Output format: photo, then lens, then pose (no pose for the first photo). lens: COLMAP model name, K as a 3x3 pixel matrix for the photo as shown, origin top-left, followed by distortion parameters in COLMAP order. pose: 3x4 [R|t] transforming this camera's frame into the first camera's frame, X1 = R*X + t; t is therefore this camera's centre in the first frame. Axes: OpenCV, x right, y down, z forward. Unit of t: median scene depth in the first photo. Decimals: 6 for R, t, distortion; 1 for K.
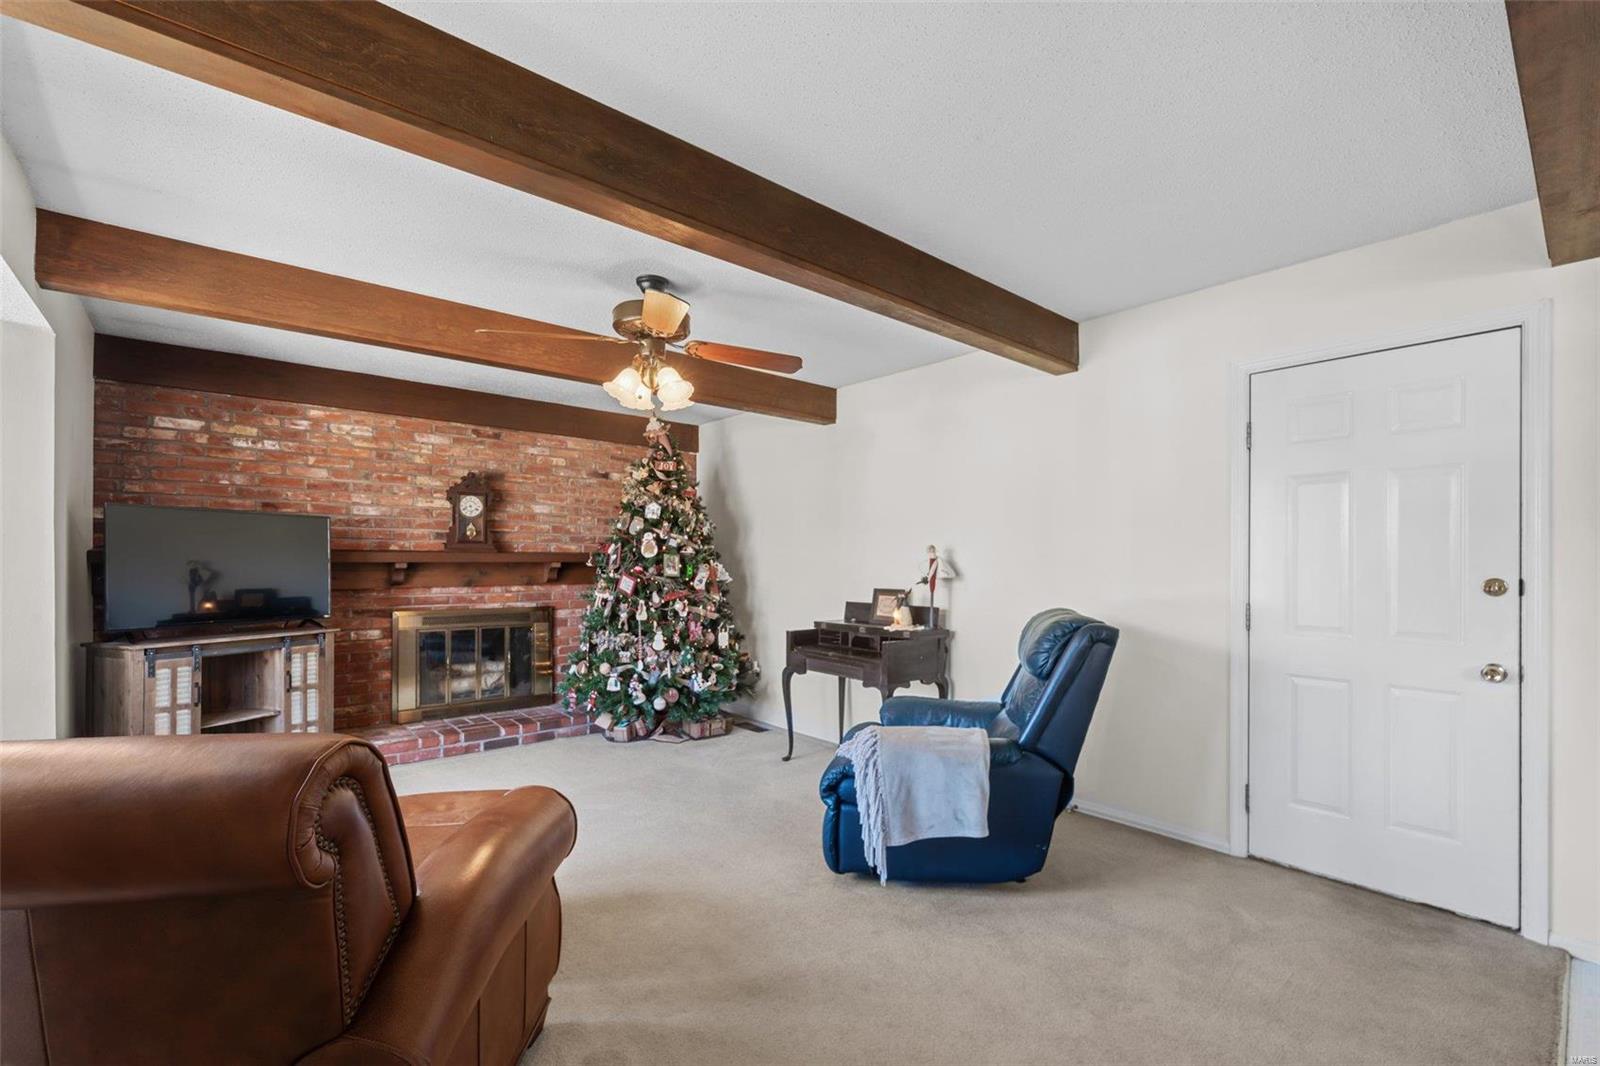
lens RADIAL K [[699.2, 0, 830.1], [0, 699.2, 561.7], [0, 0, 1]] dist [-0.000660, -0.000008]
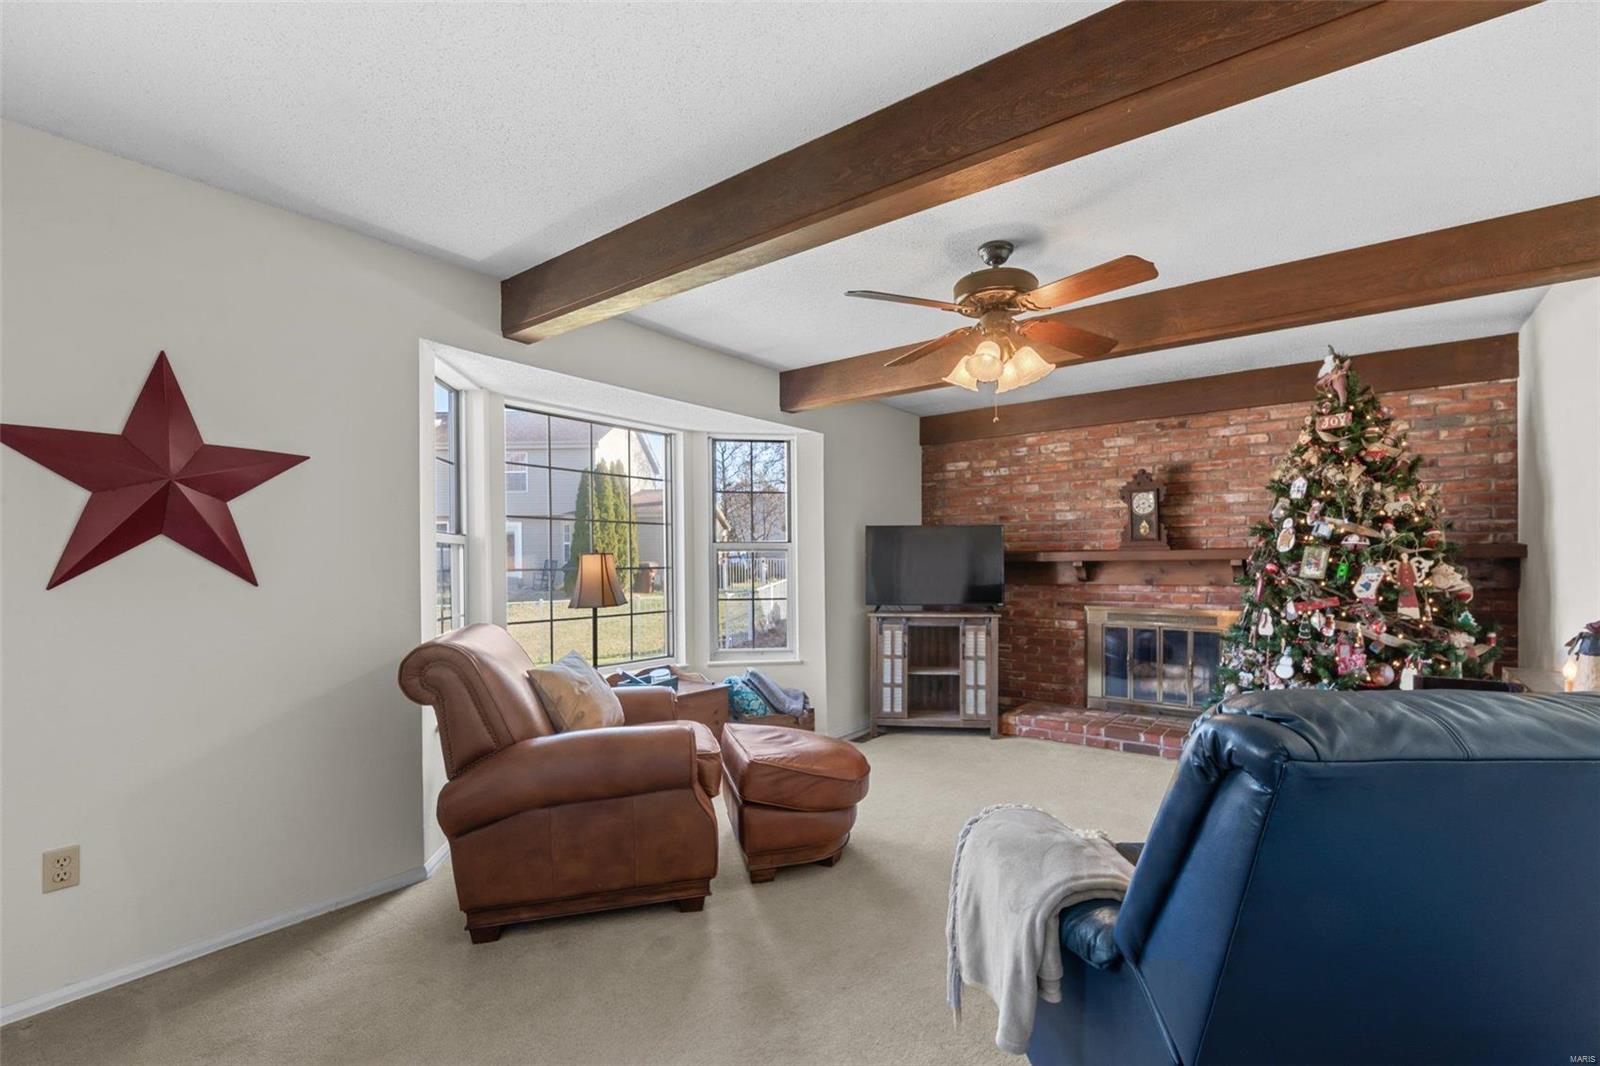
lens RADIAL K [[699.2, 0, 830.1], [0, 699.2, 561.7], [0, 0, 1]] dist [-0.000660, -0.000008]
pose [[0.207560, -0.005352, -0.978208, 0.364145], [0.007098, 0.999967, -0.003964, 0.003714], [0.978197, -0.006121, 0.207591, 0.371446]]
